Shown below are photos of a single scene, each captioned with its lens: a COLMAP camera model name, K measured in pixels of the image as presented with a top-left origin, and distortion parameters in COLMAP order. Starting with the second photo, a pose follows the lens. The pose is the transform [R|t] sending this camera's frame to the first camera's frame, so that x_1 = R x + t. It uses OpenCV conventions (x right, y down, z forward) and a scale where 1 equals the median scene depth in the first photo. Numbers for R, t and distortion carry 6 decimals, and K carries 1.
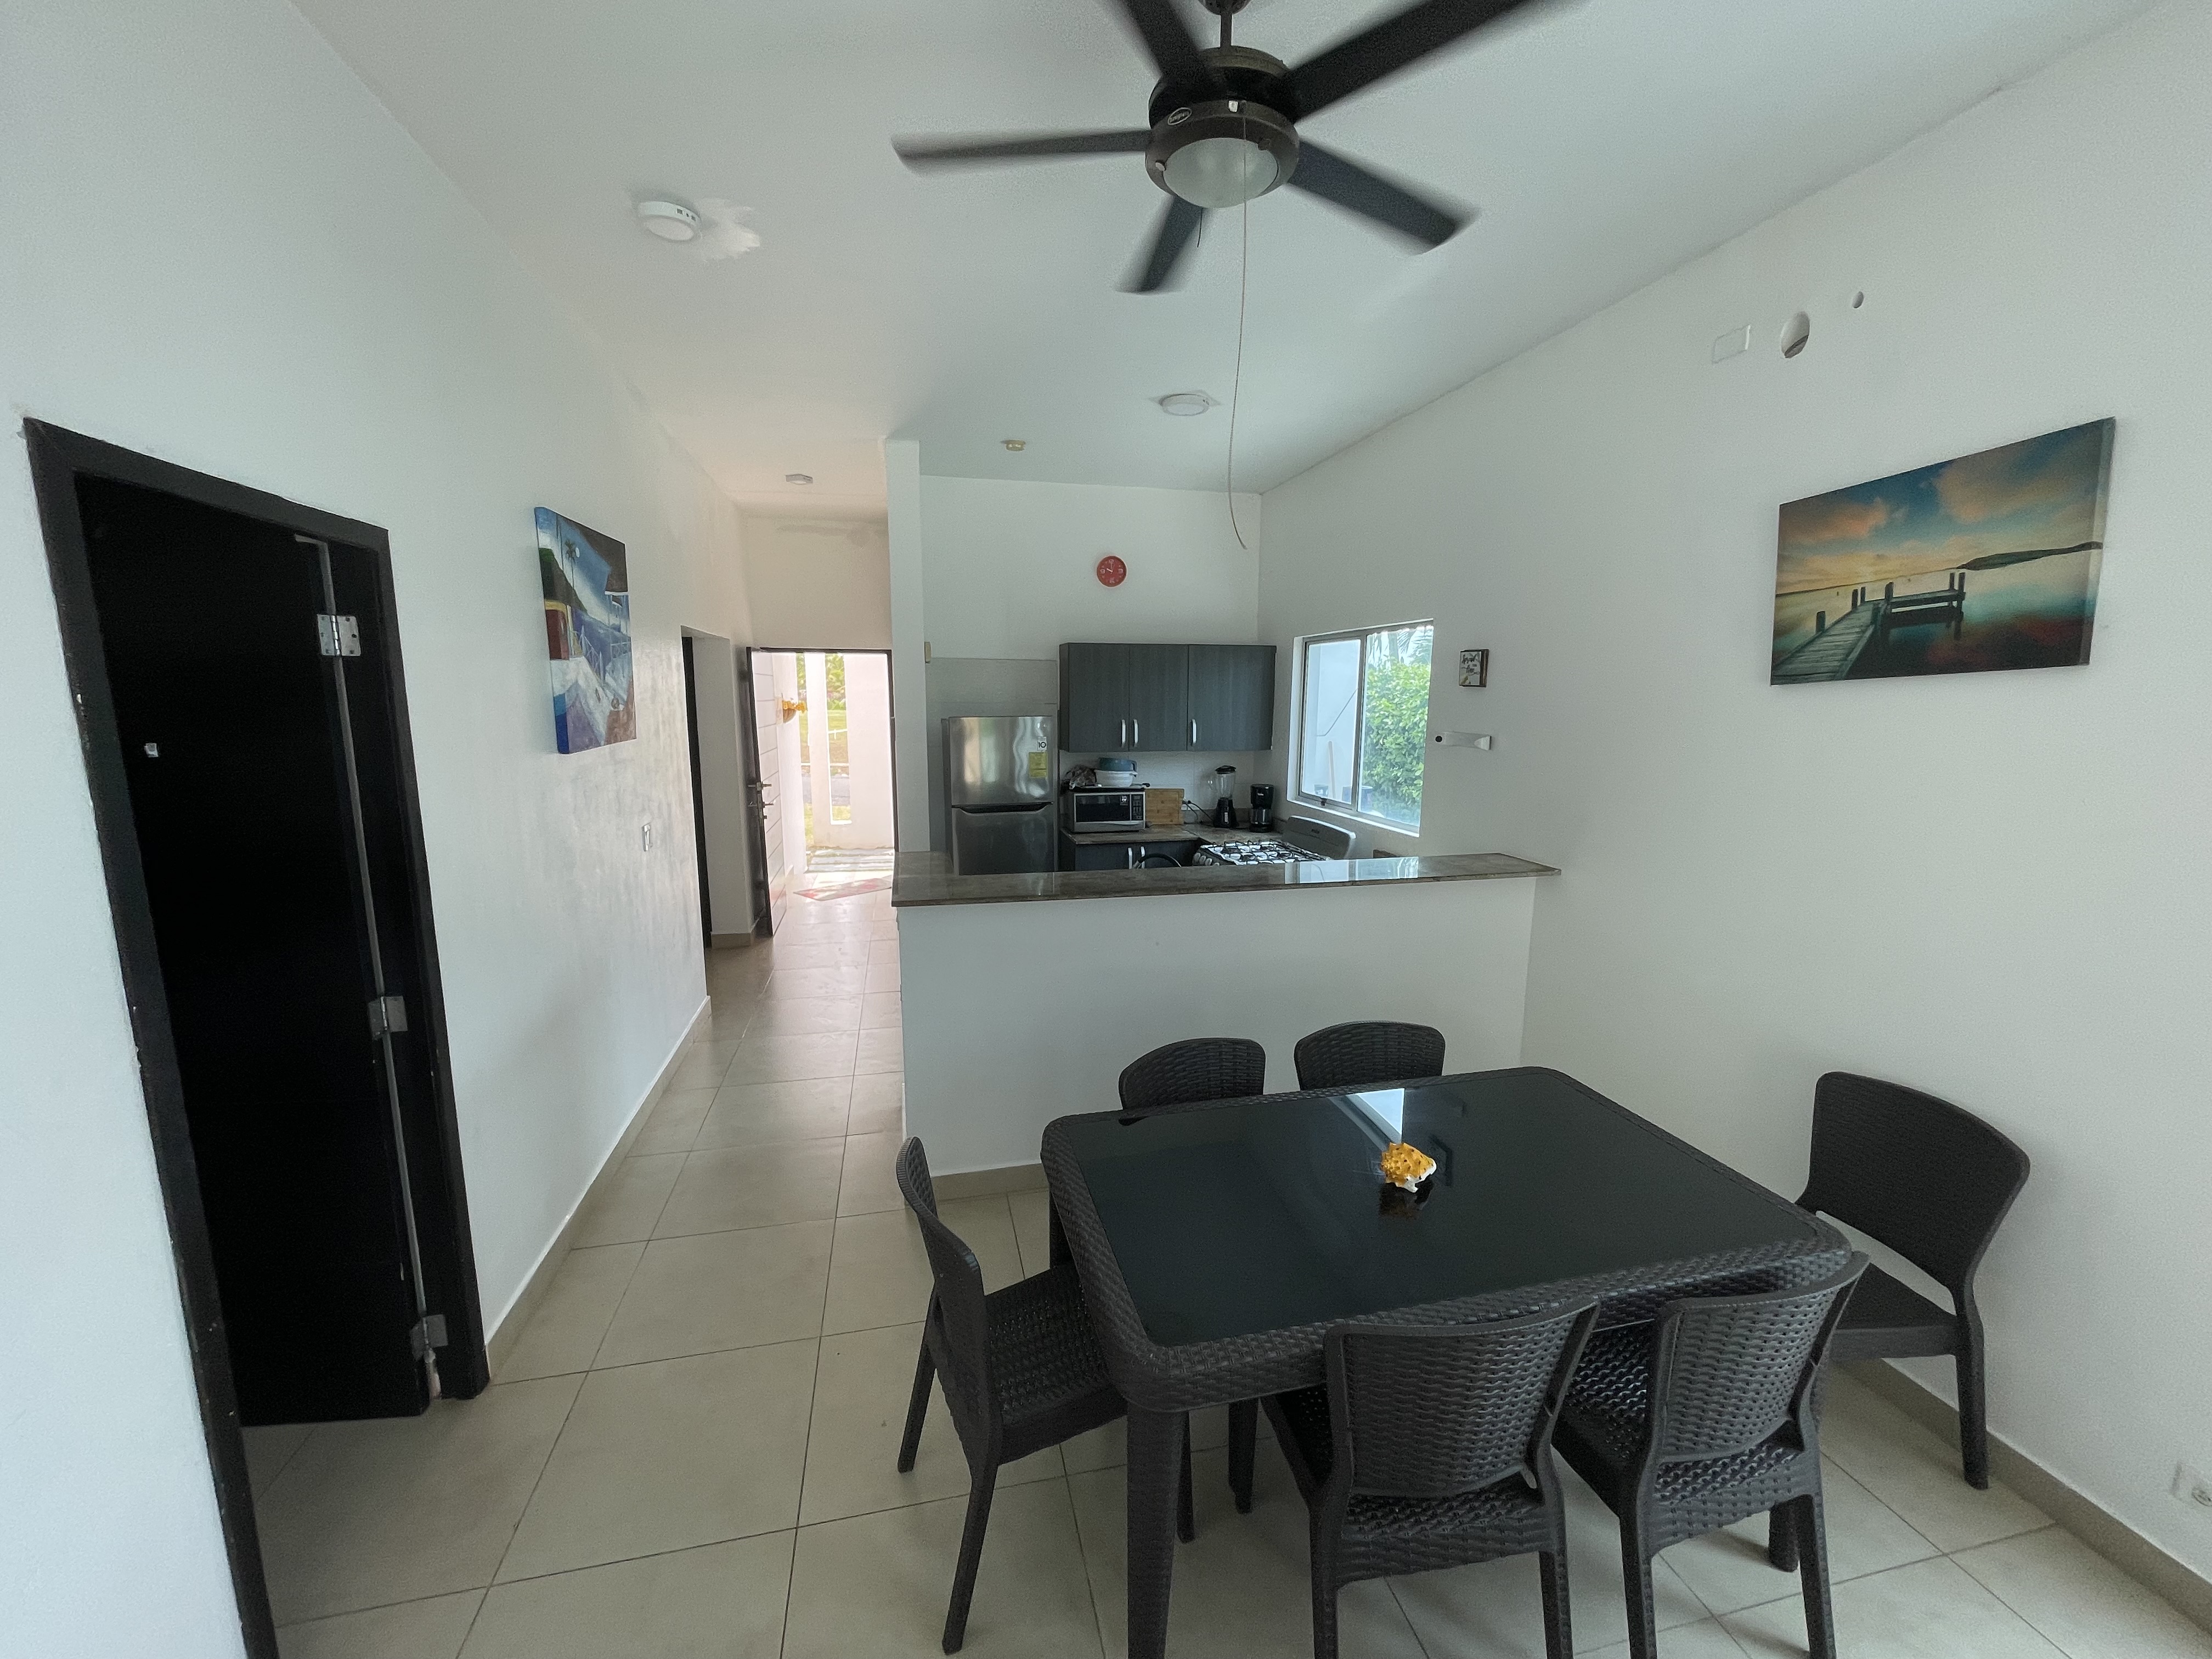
lens RADIAL K [[887.5, 0, 1101.4], [0, 887.5, 831.3], [0, 0, 1]] dist [-0.002059, -0.001489]
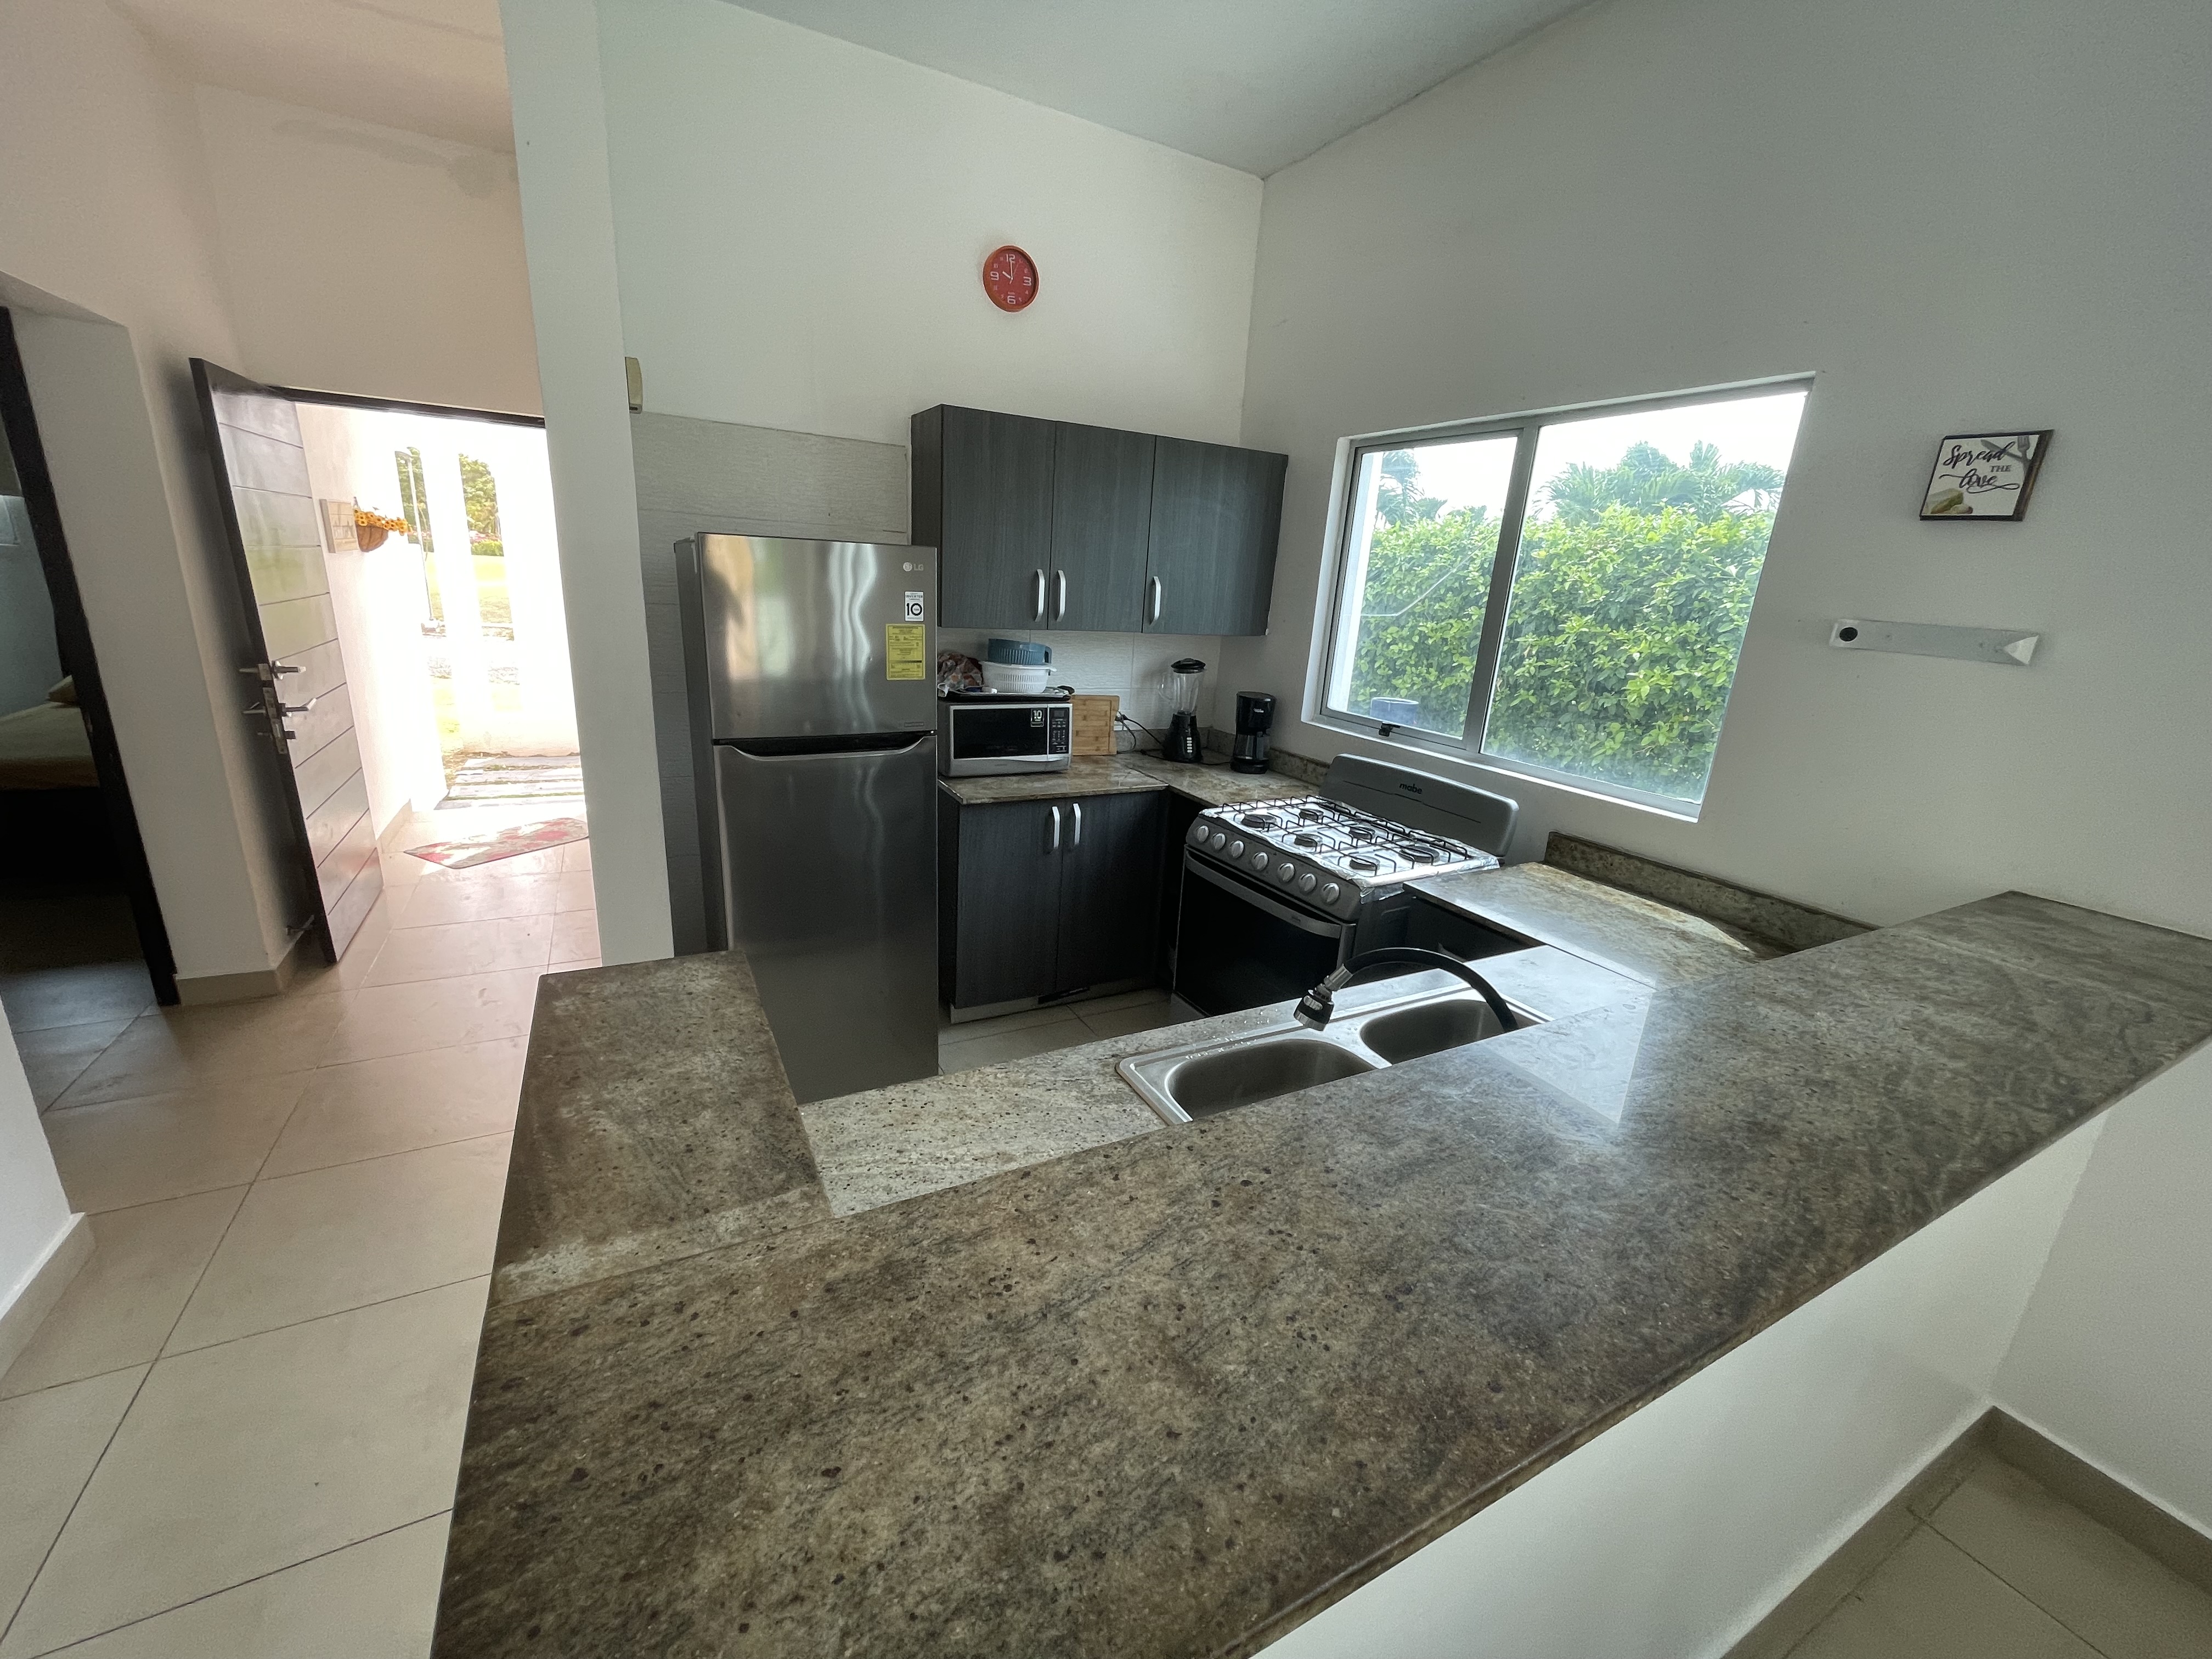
lens RADIAL K [[887.5, 0, 1104.1], [0, 887.5, 832.4], [0, 0, 1]] dist [-0.002059, -0.001489]
pose [[0.961957, -0.022370, 0.272283, -0.087698], [-0.014813, 0.990905, 0.133744, -0.038863], [-0.272798, -0.132689, 0.952877, 0.445635]]
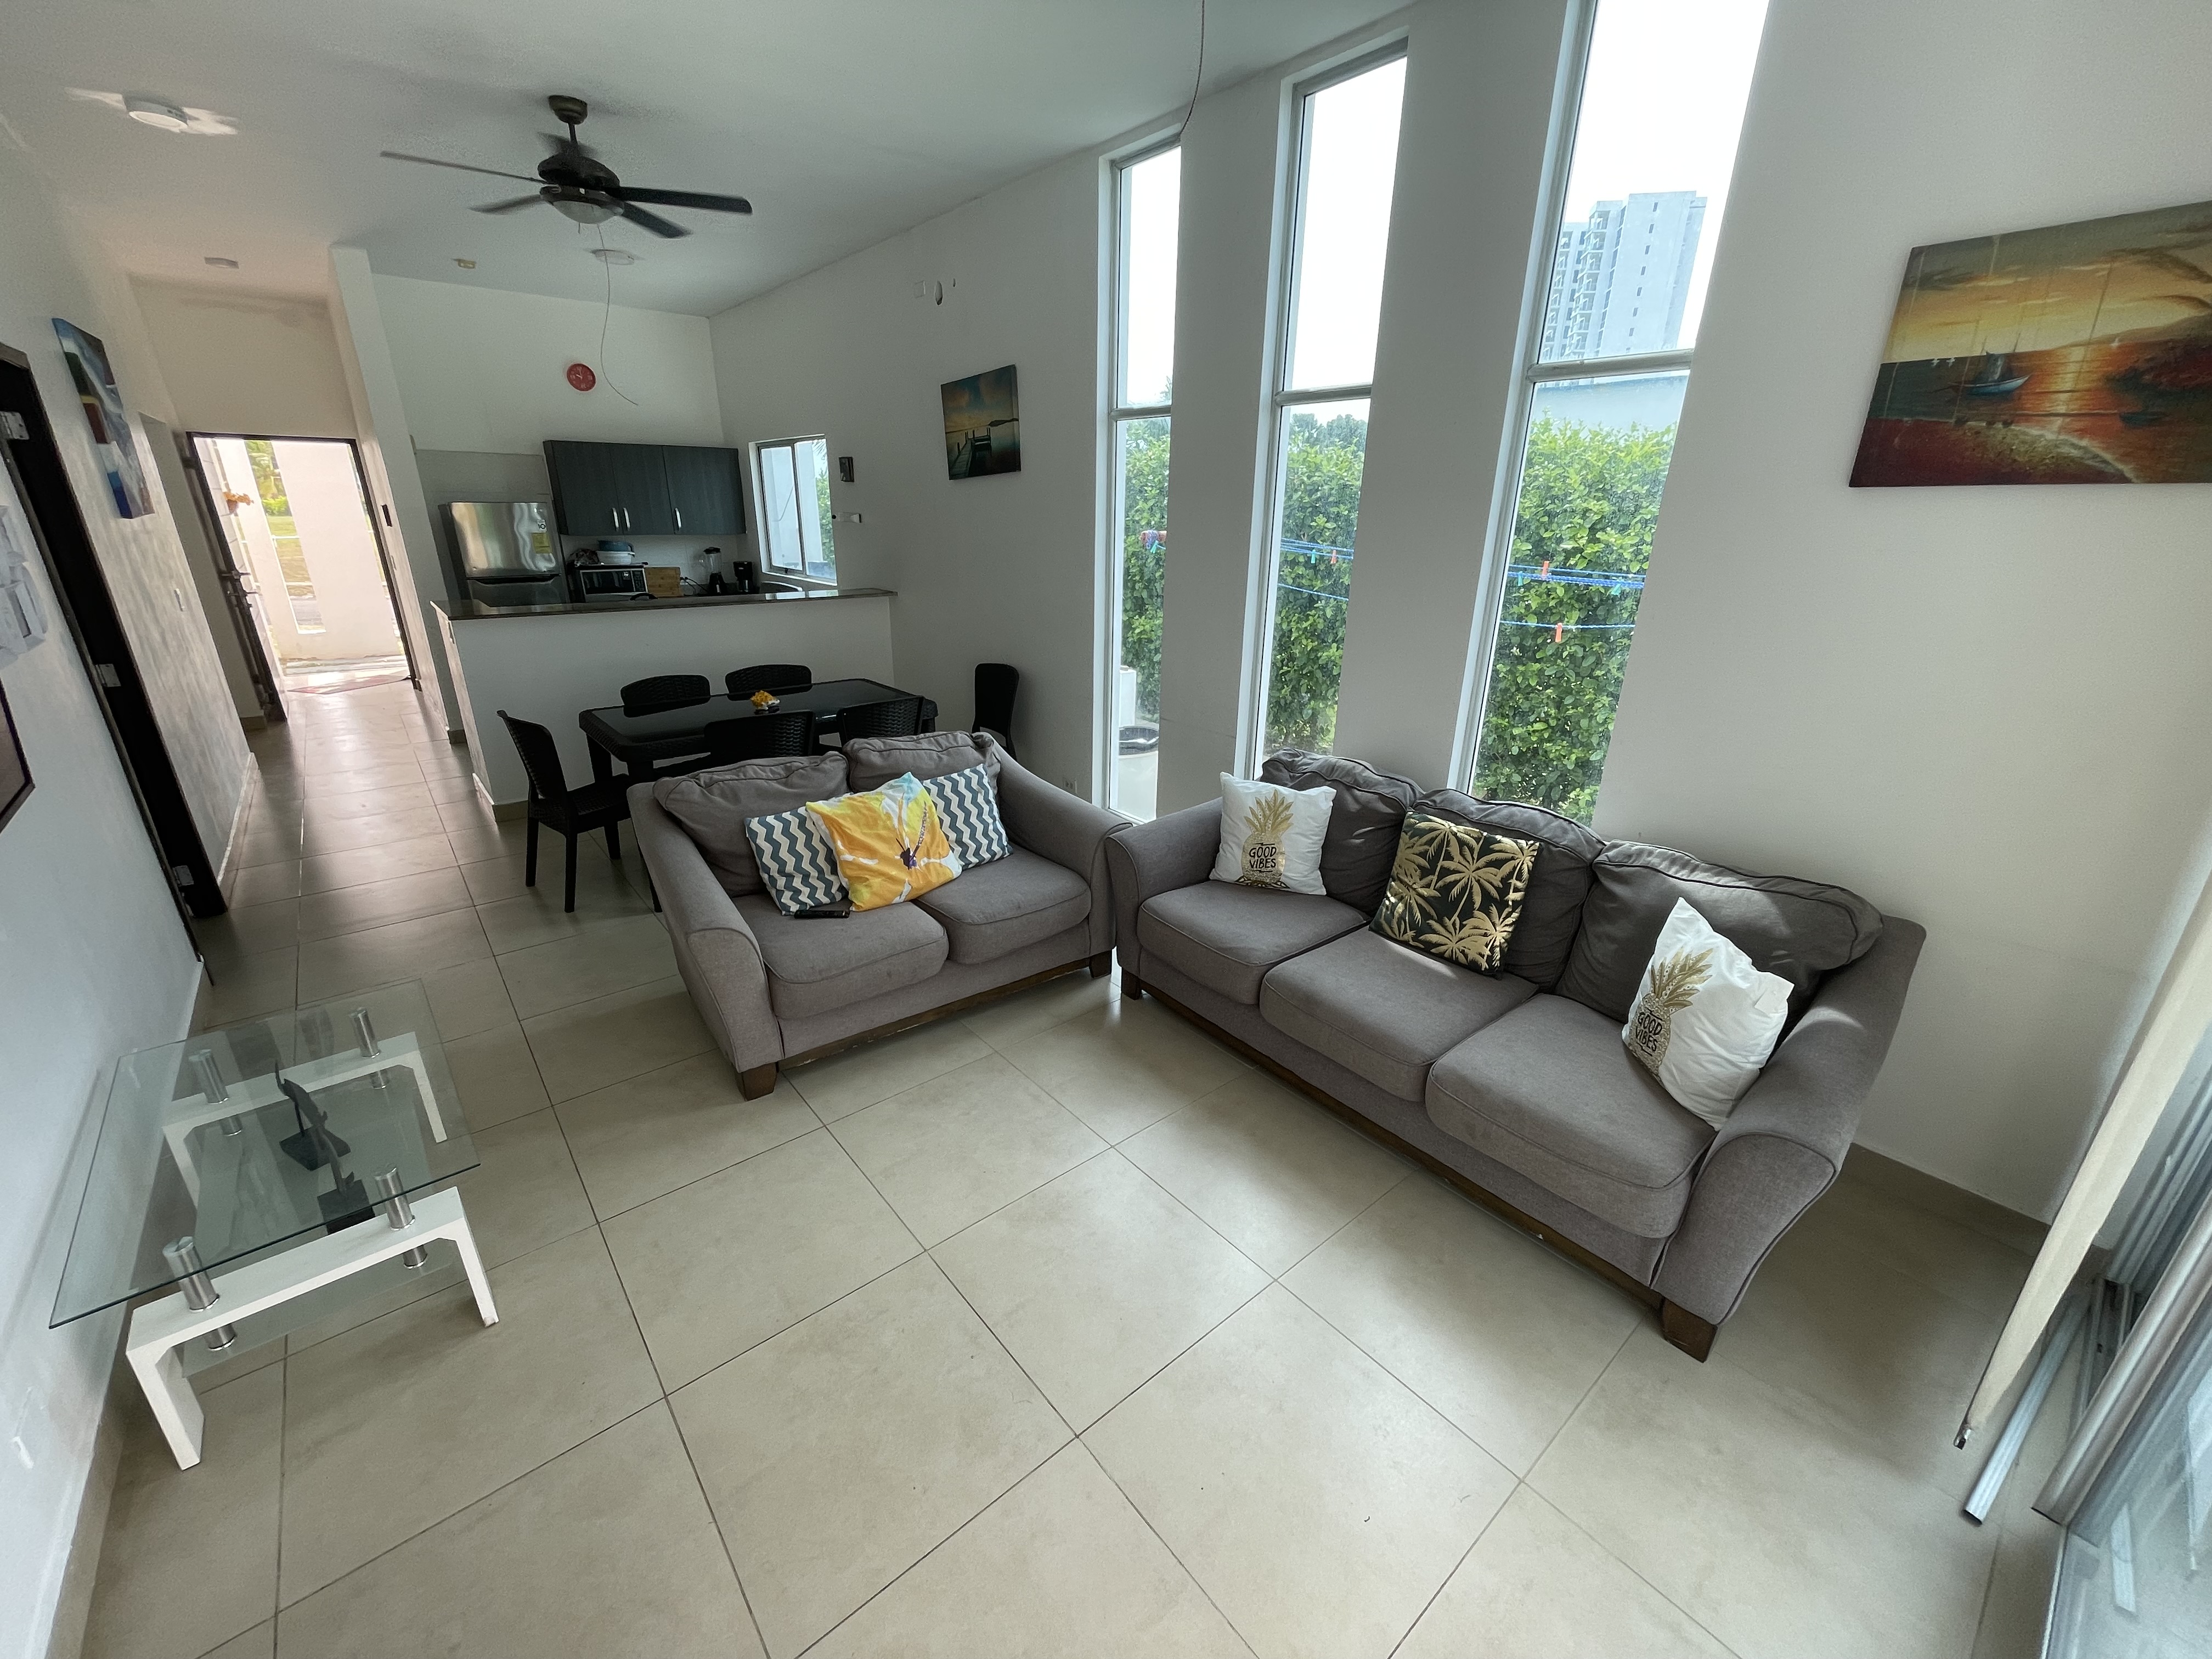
lens RADIAL K [[887.5, 0, 1106.5], [0, 887.5, 831.5], [0, 0, 1]] dist [-0.002059, -0.001489]
pose [[0.887734, -0.150294, 0.435133, 0.028642], [0.060004, 0.974919, 0.214317, 0.090628], [-0.456430, -0.164146, 0.874487, -0.471229]]
